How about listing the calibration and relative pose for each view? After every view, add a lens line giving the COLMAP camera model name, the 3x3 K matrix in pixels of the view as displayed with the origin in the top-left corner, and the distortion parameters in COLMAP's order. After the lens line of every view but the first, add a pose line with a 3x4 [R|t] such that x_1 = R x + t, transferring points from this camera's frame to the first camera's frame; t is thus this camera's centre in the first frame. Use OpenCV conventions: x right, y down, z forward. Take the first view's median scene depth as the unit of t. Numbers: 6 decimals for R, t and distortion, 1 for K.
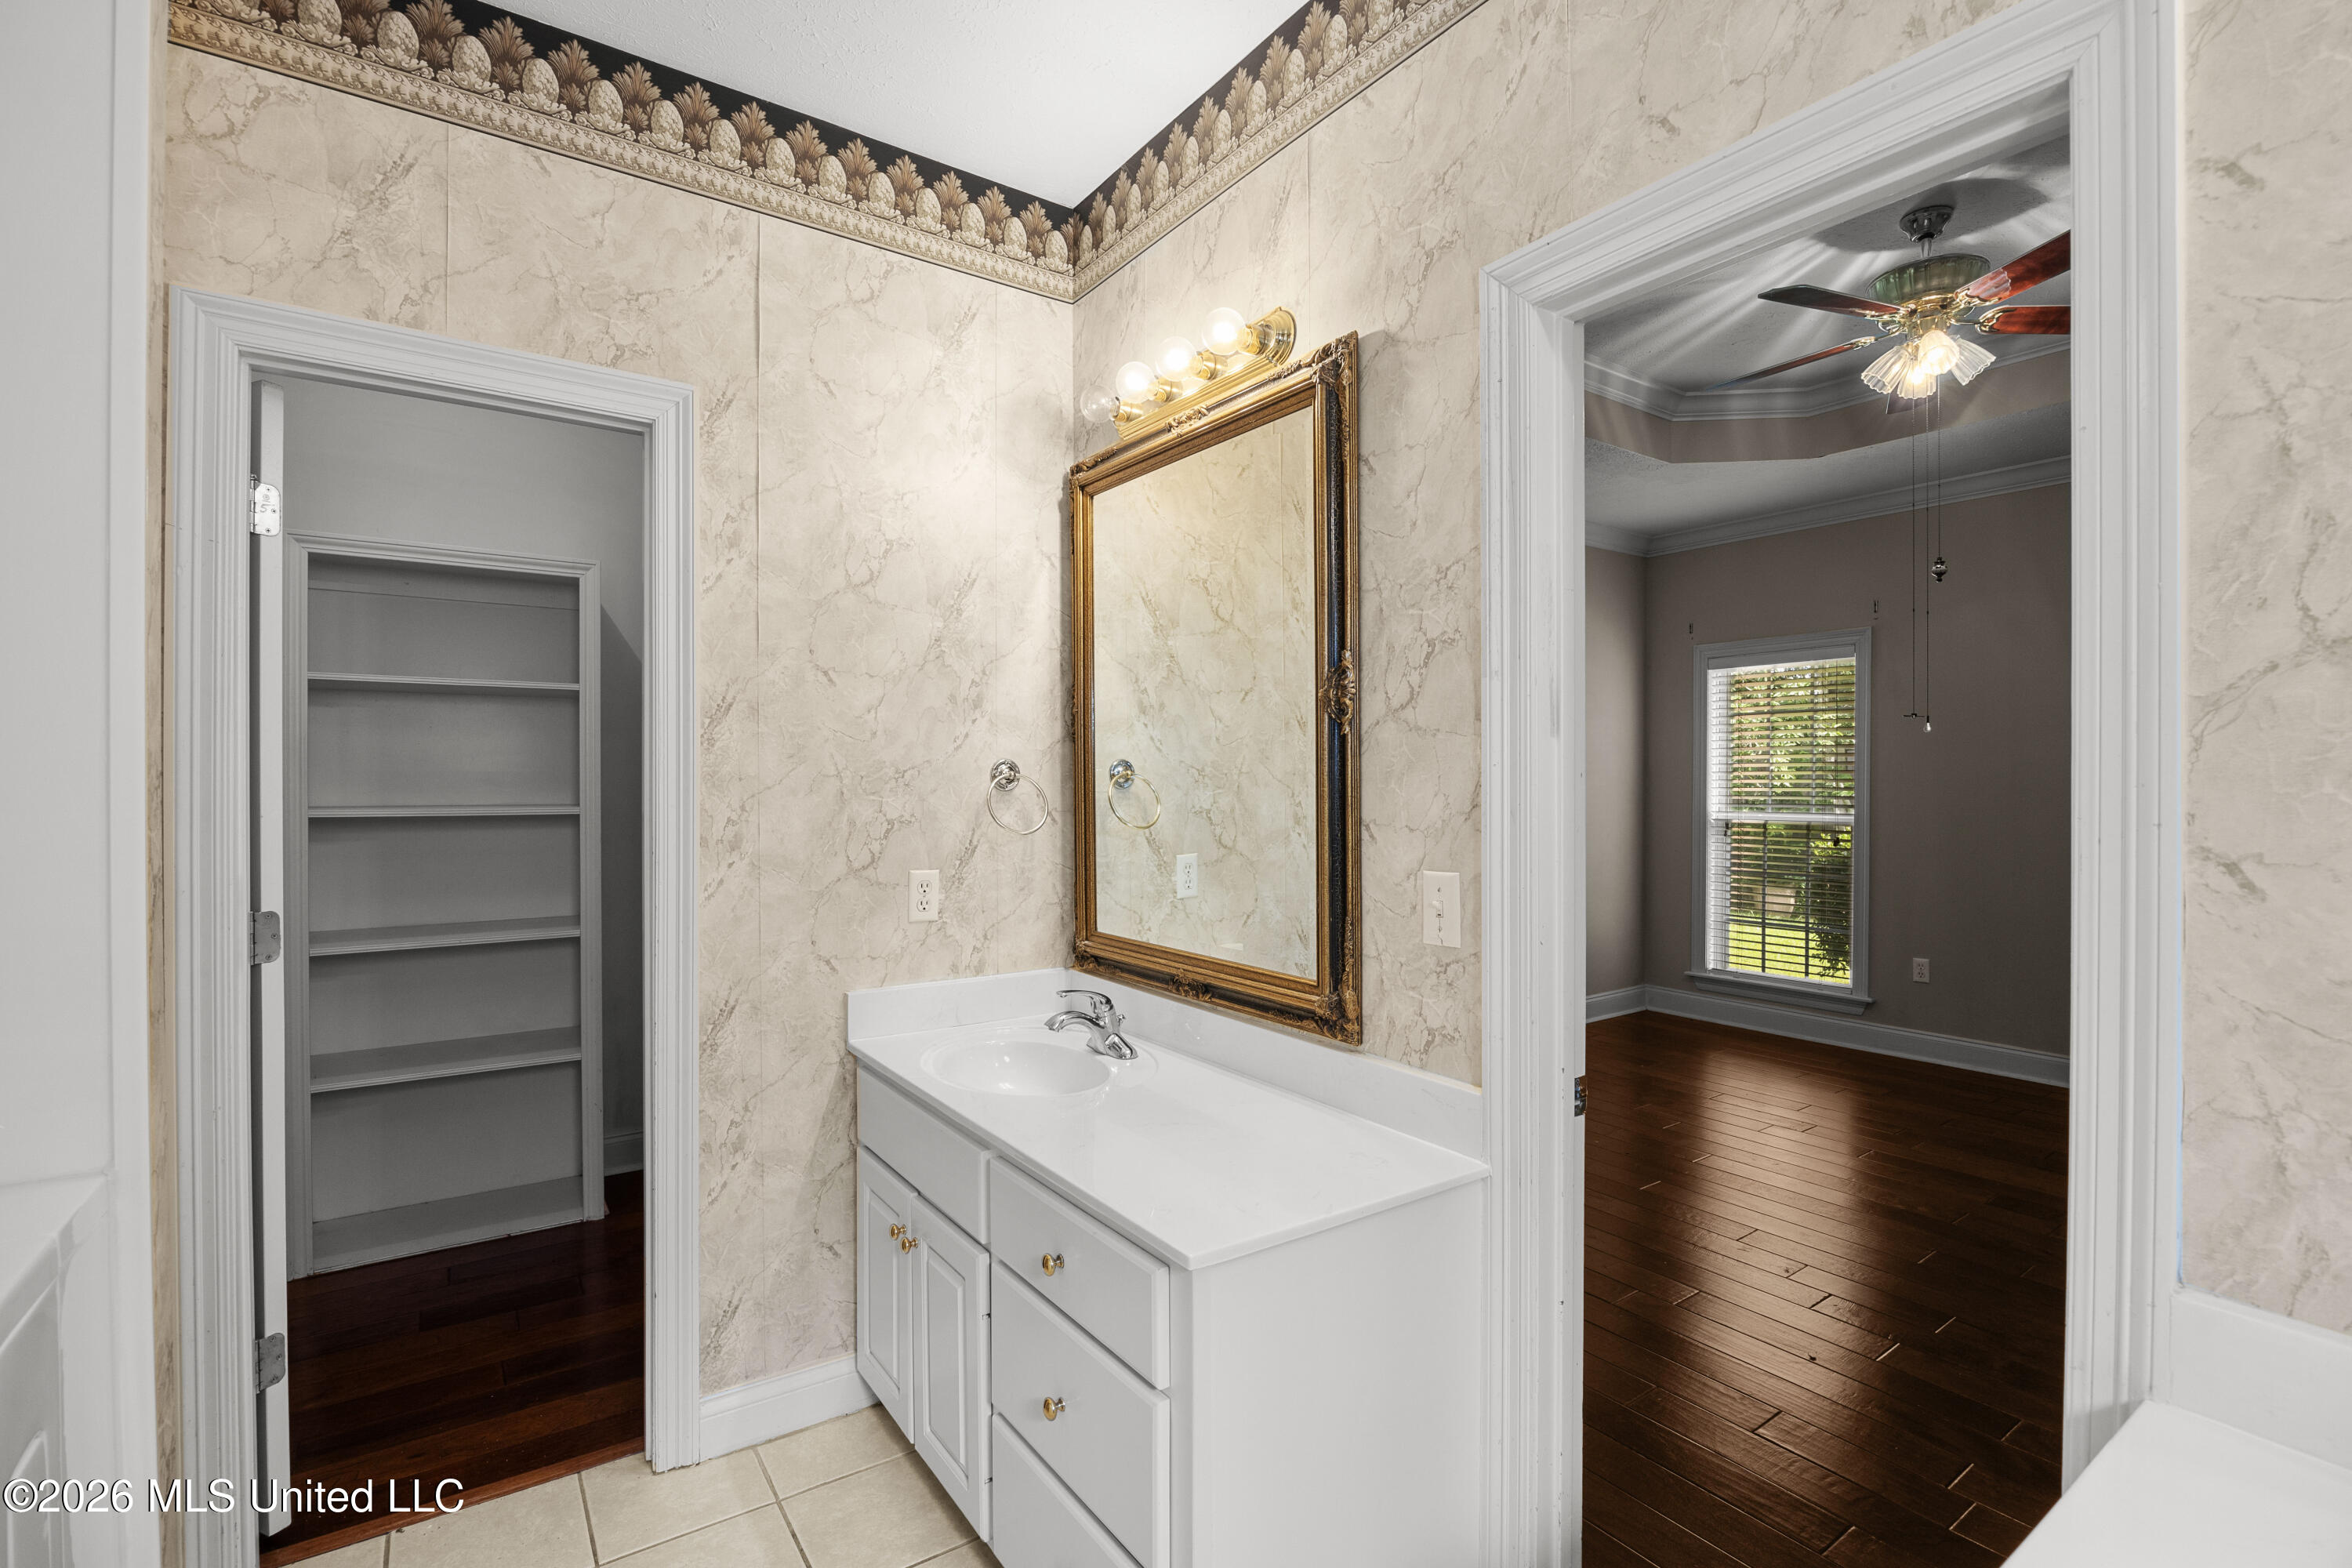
lens RADIAL K [[1107.5, 0, 1169.9], [0, 1107.5, 781.5], [0, 0, 1]] dist [-0.015945, -0.000401]
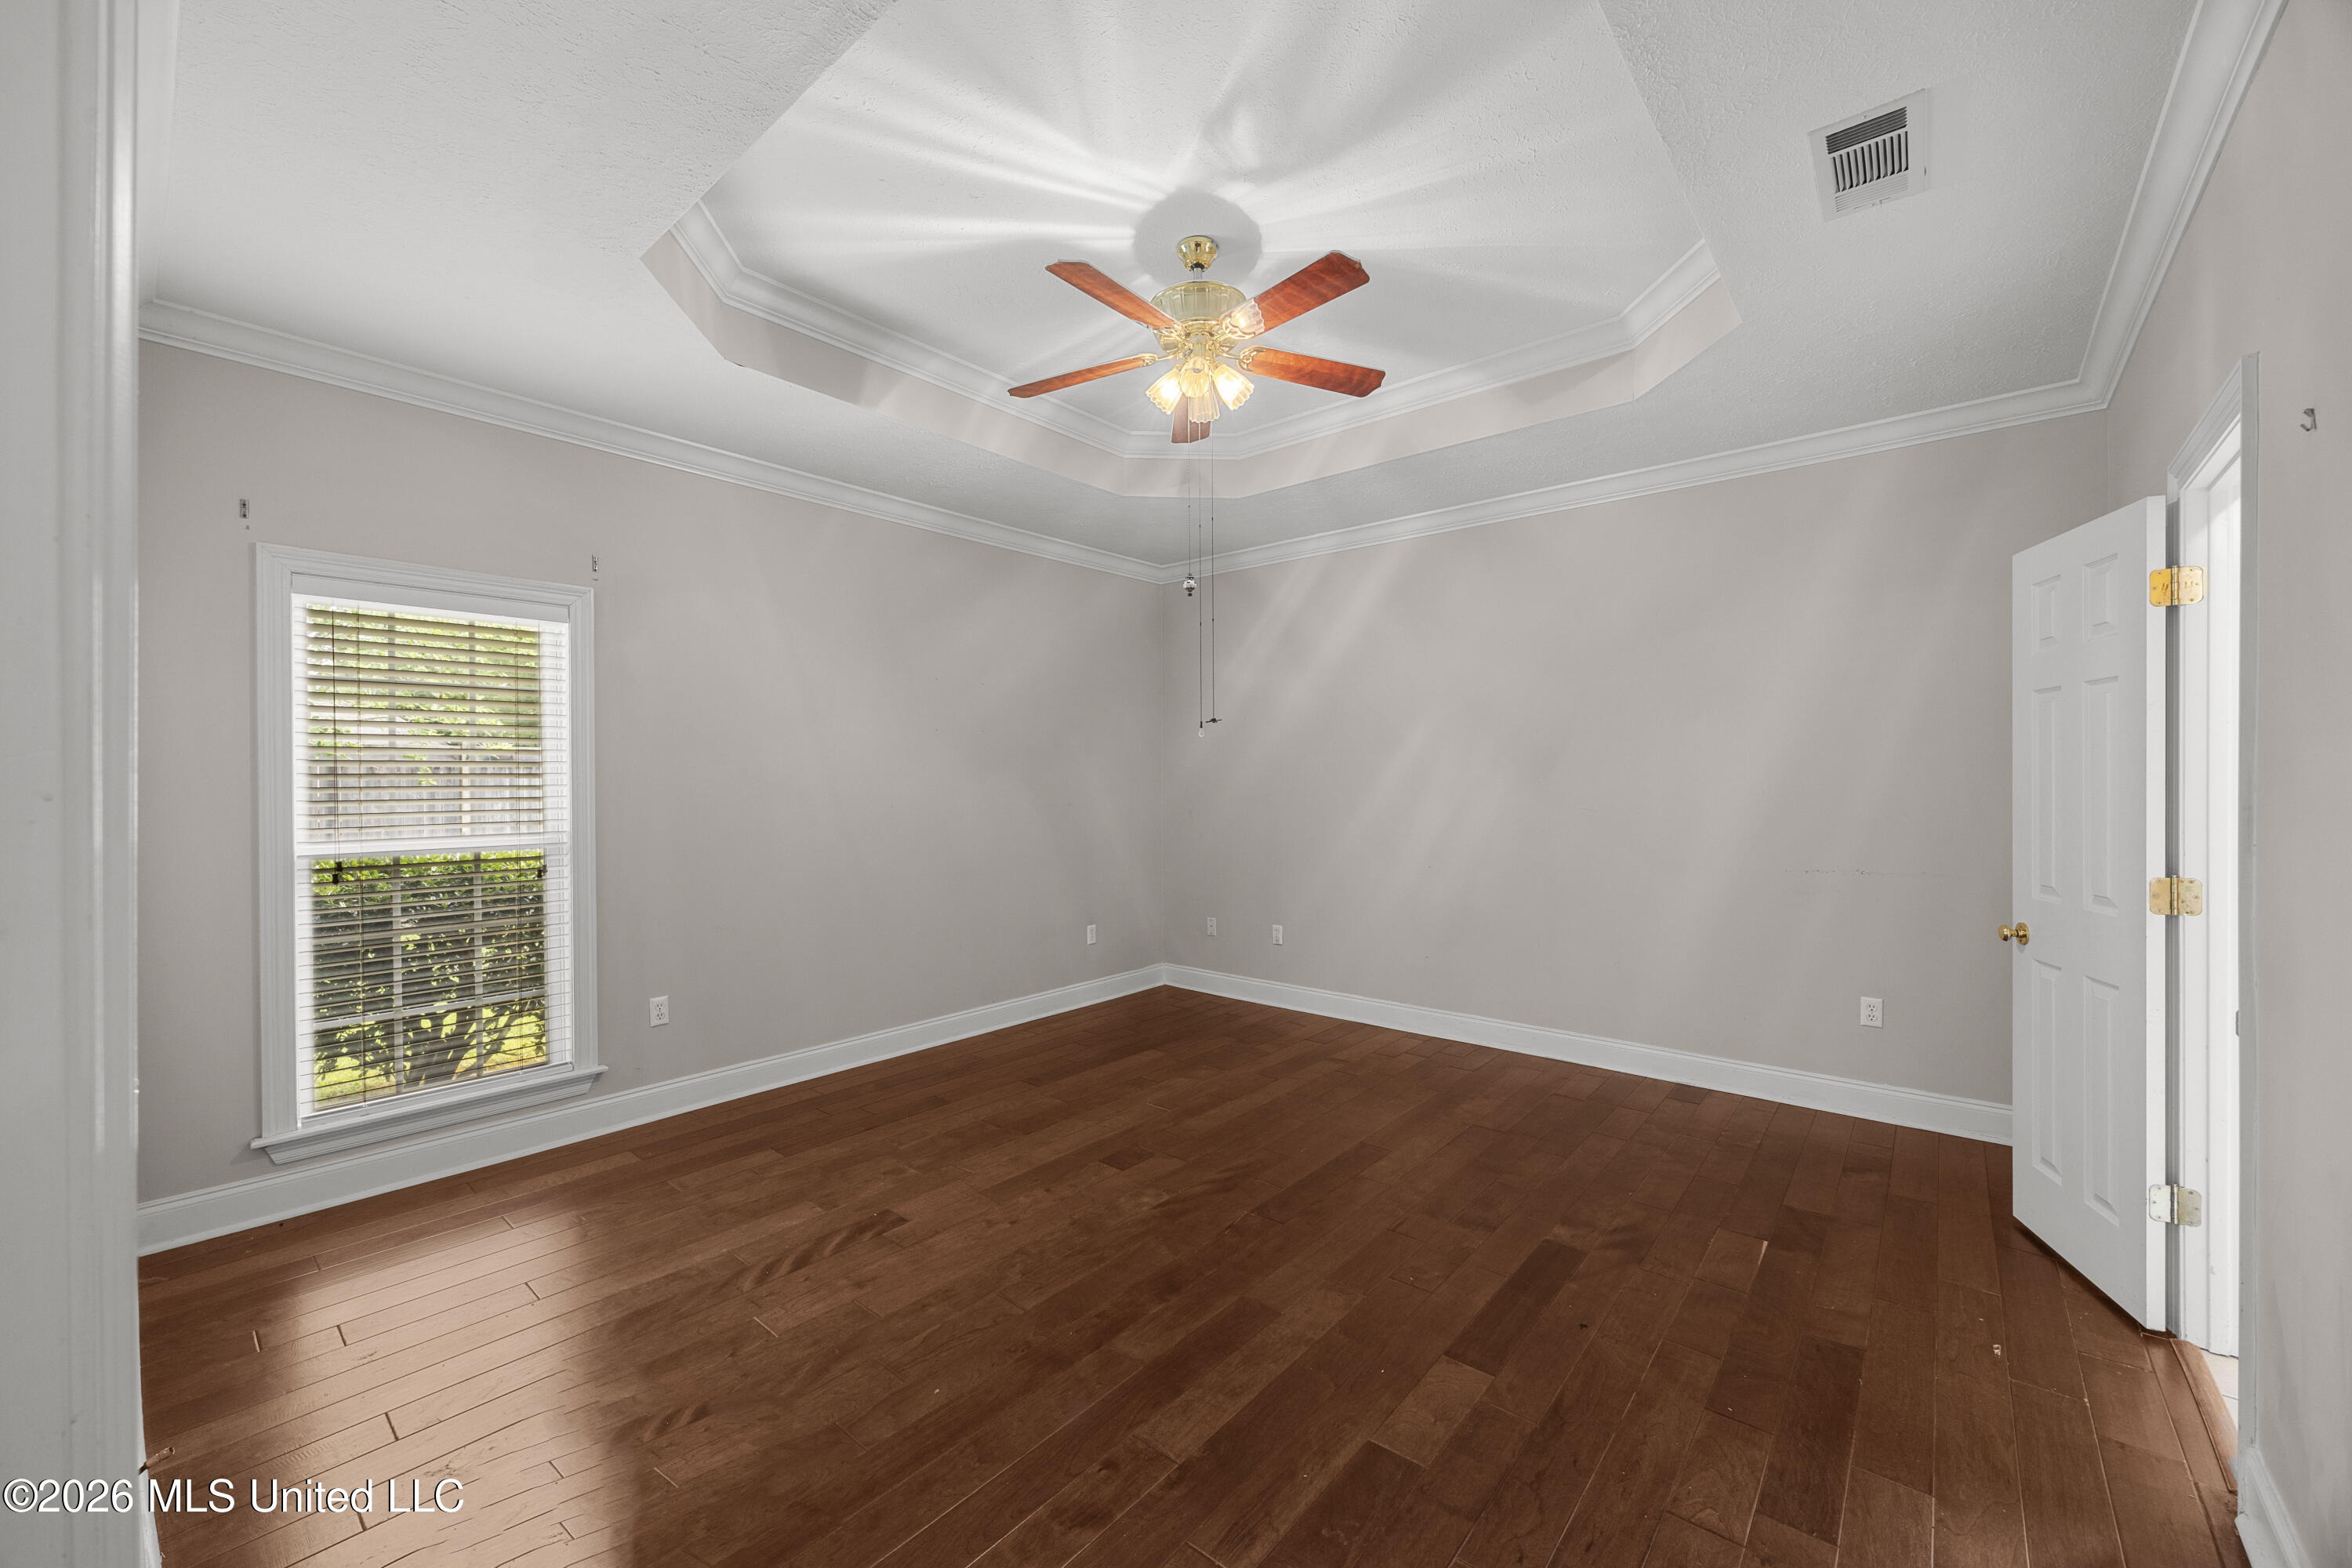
lens RADIAL K [[902.0, 0, 1174.8], [0, 902.0, 779.9], [0, 0, 1]] dist [-0.000995, -0.000108]
pose [[-0.258468, 0.000774, 0.966019, -0.059811], [0.005878, 0.999982, 0.000771, -0.002702], [-0.966002, 0.005877, -0.258468, 0.543025]]
